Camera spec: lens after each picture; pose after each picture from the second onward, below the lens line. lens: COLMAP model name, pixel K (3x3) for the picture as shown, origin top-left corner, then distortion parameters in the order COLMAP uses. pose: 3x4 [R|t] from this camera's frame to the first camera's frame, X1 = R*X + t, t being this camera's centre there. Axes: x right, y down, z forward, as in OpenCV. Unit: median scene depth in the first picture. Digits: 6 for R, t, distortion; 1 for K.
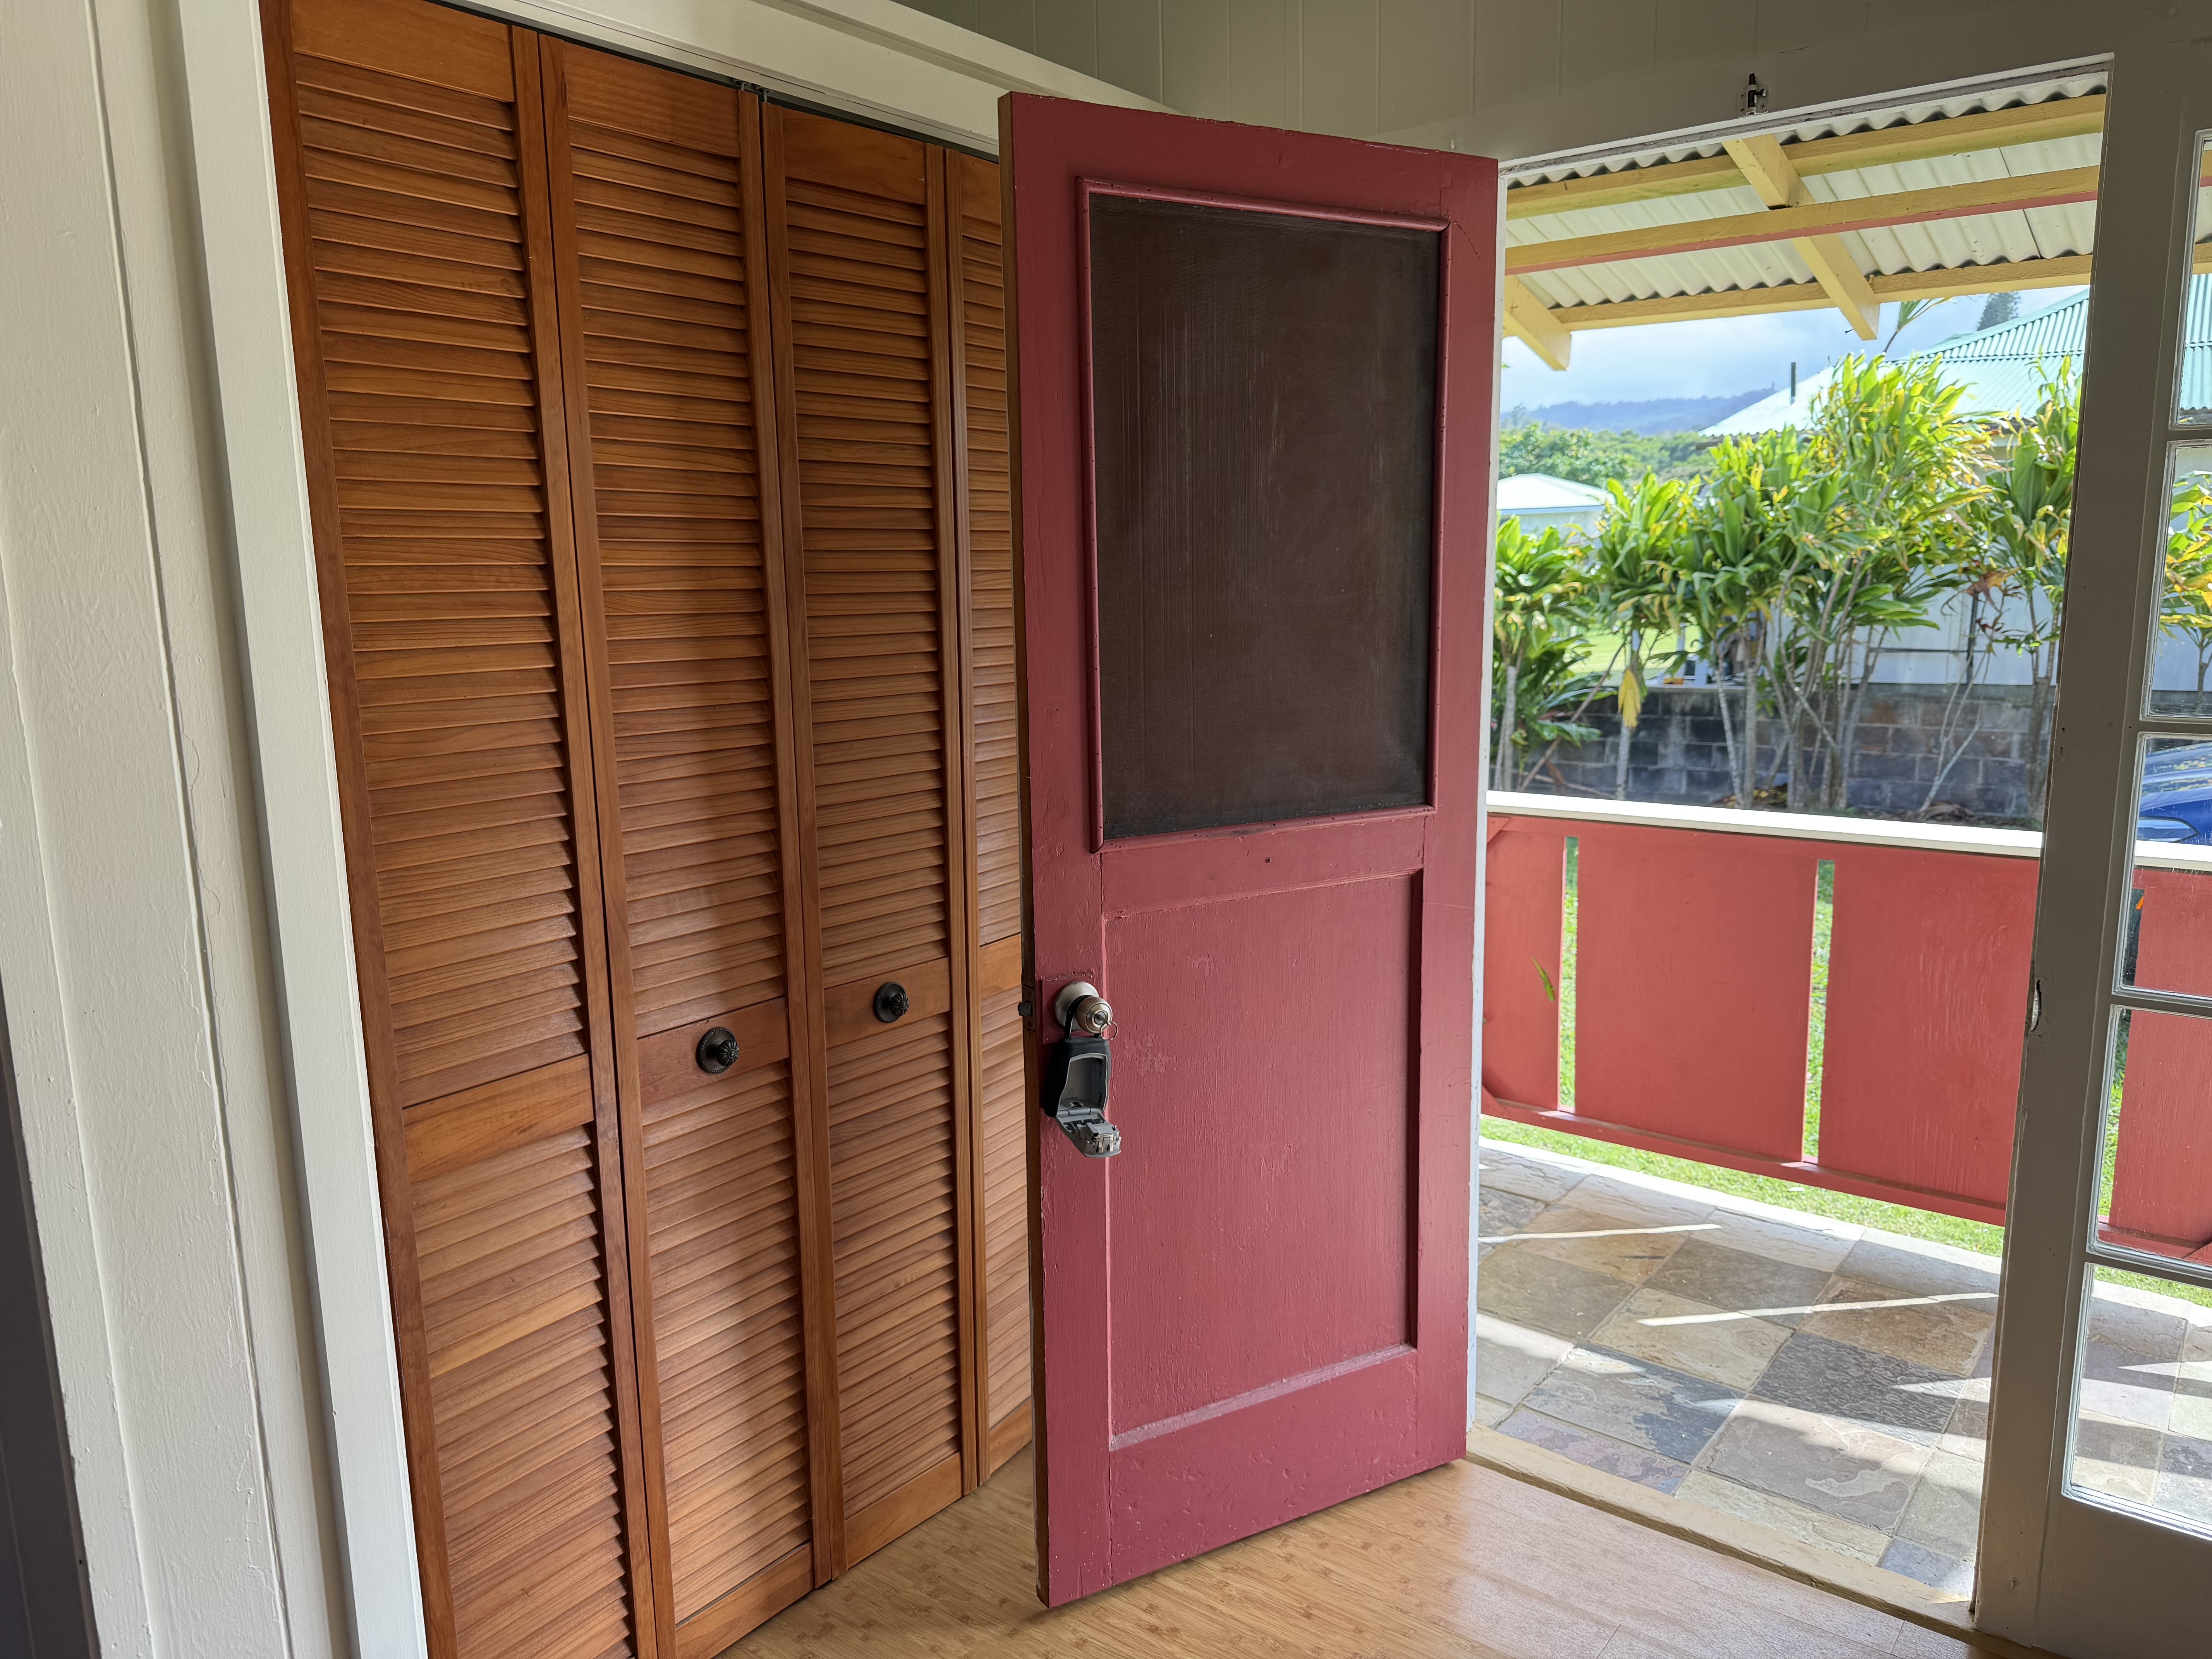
lens RADIAL K [[1570.6, 0, 1119.3], [0, 1570.6, 844.4], [0, 0, 1]] dist [0.019583, -0.026984]
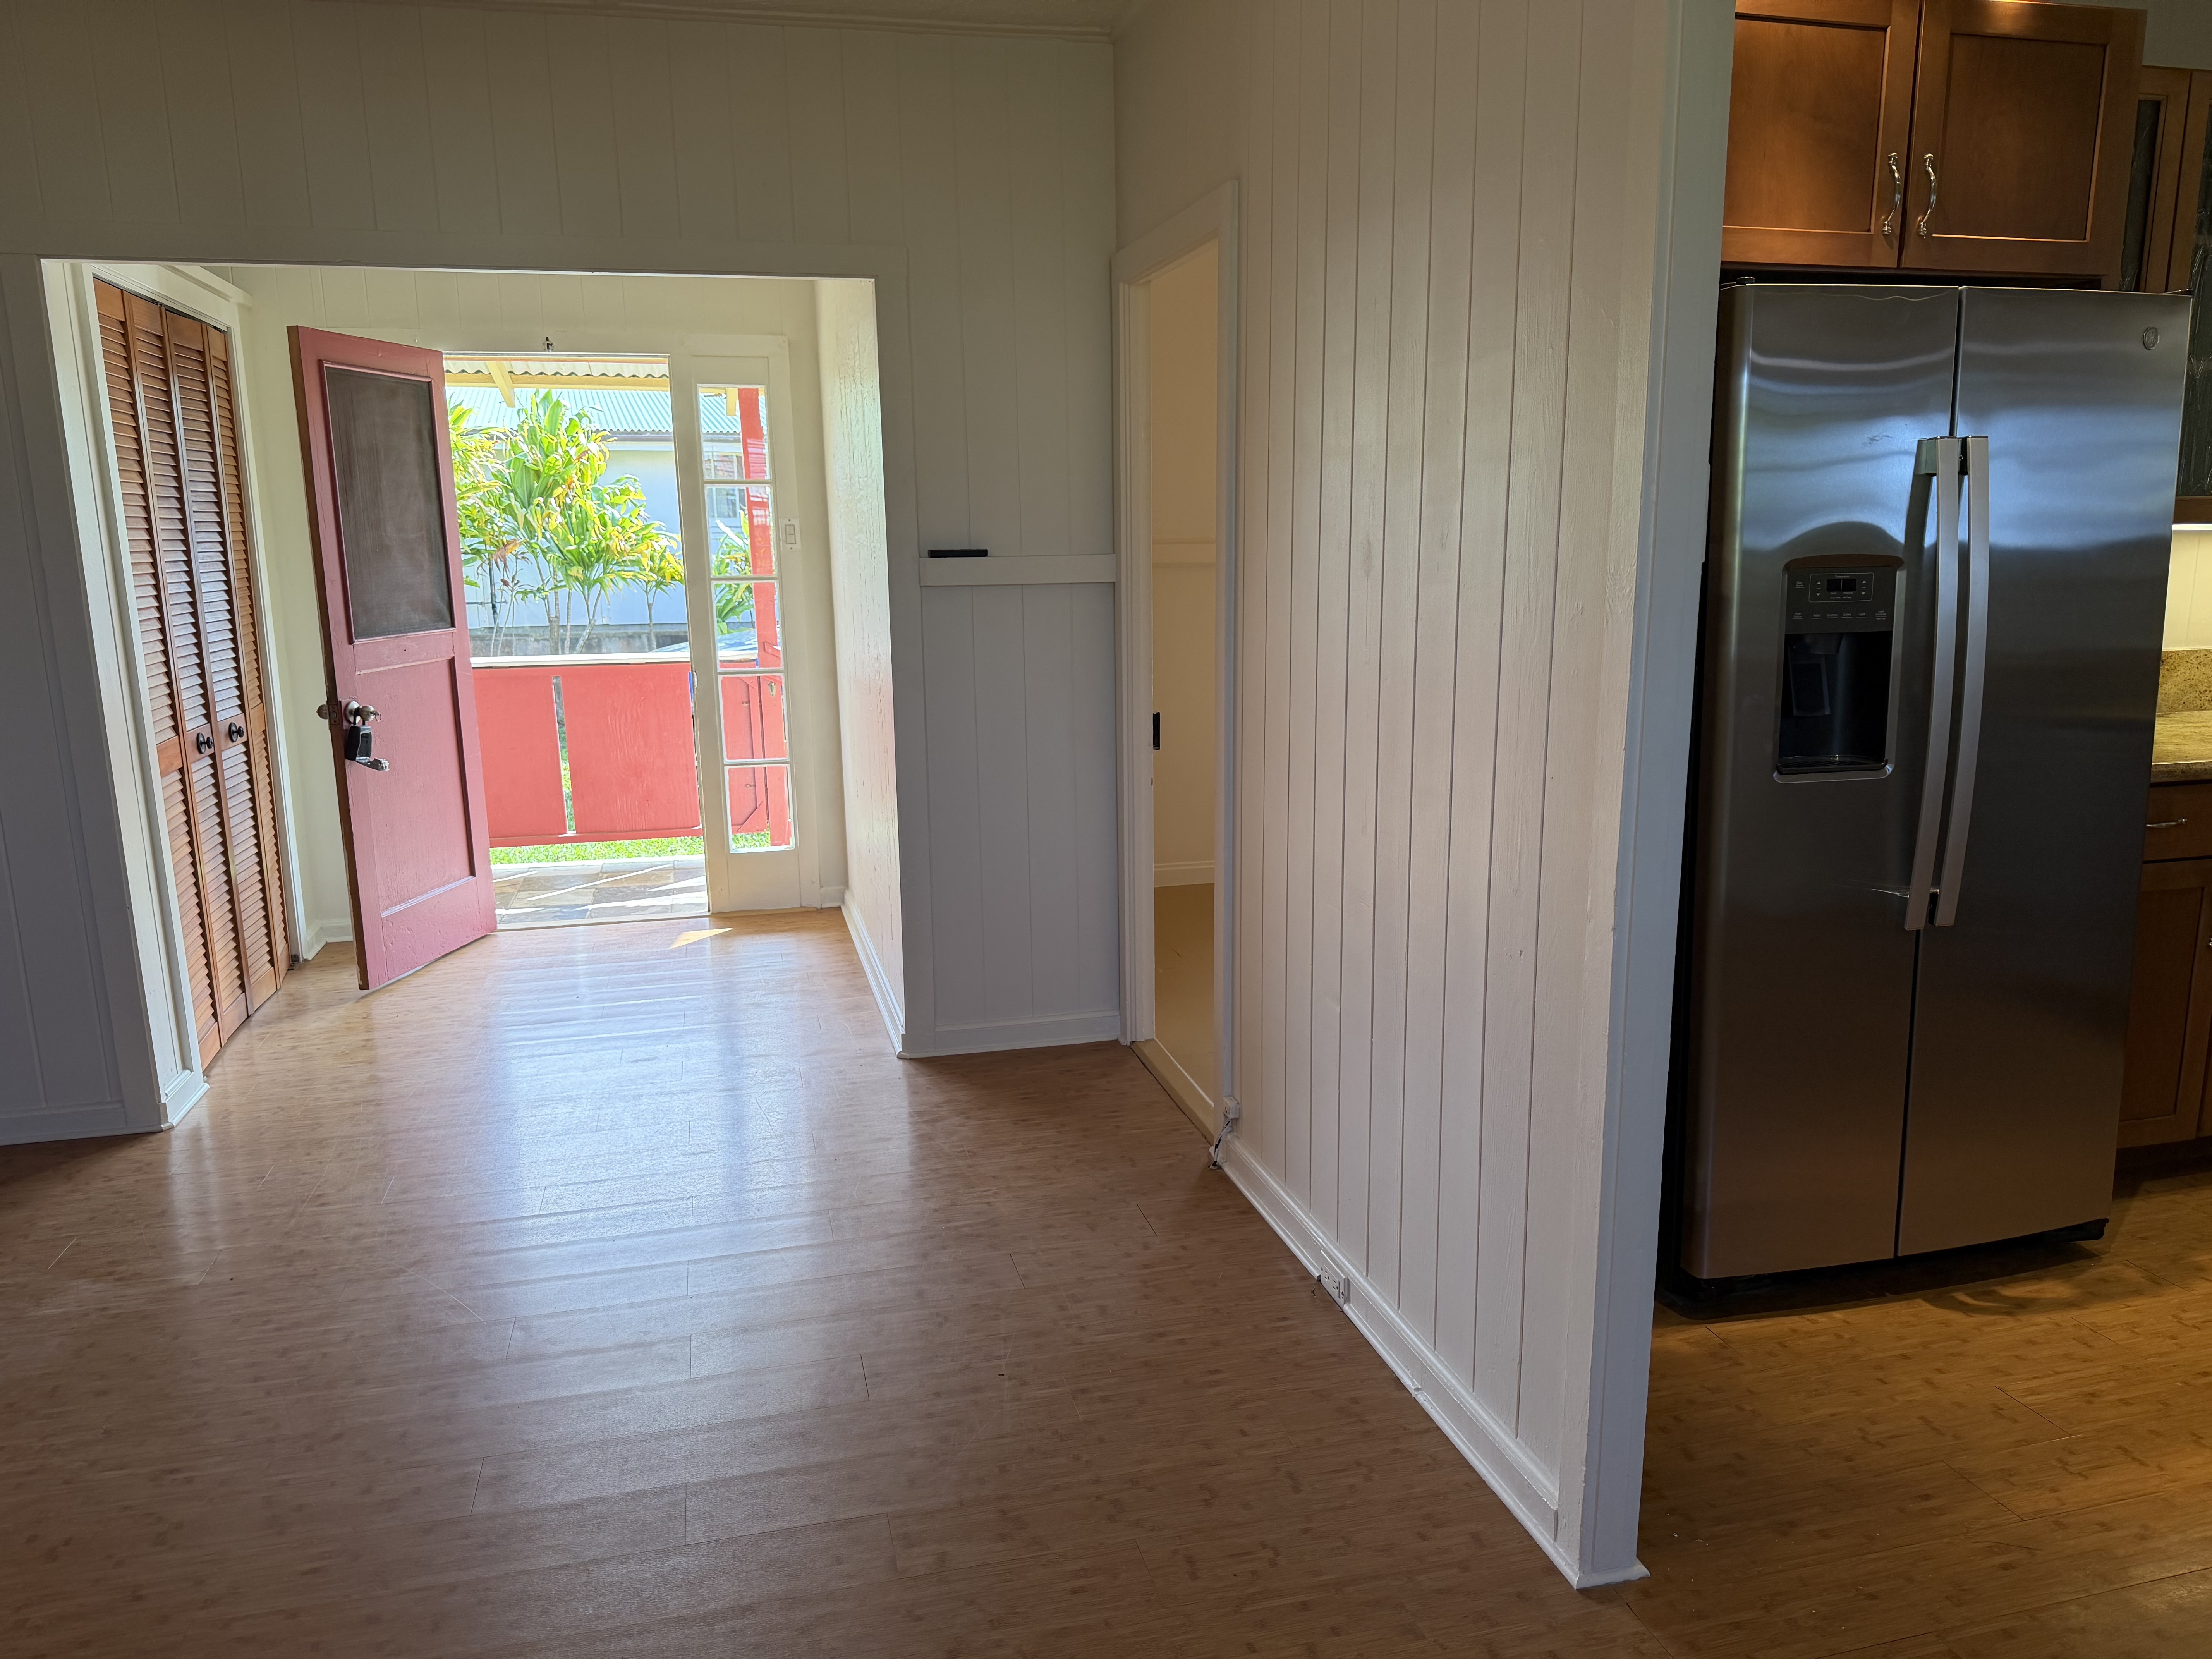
lens RADIAL K [[1570.6, 0, 1106.1], [0, 1570.6, 849.6], [0, 0, 1]] dist [0.019583, -0.026984]
pose [[0.615669, -0.153169, 0.772976, -0.239184], [0.142118, 0.986425, 0.082269, 0.055280], [-0.775084, 0.059203, 0.629079, -0.266917]]
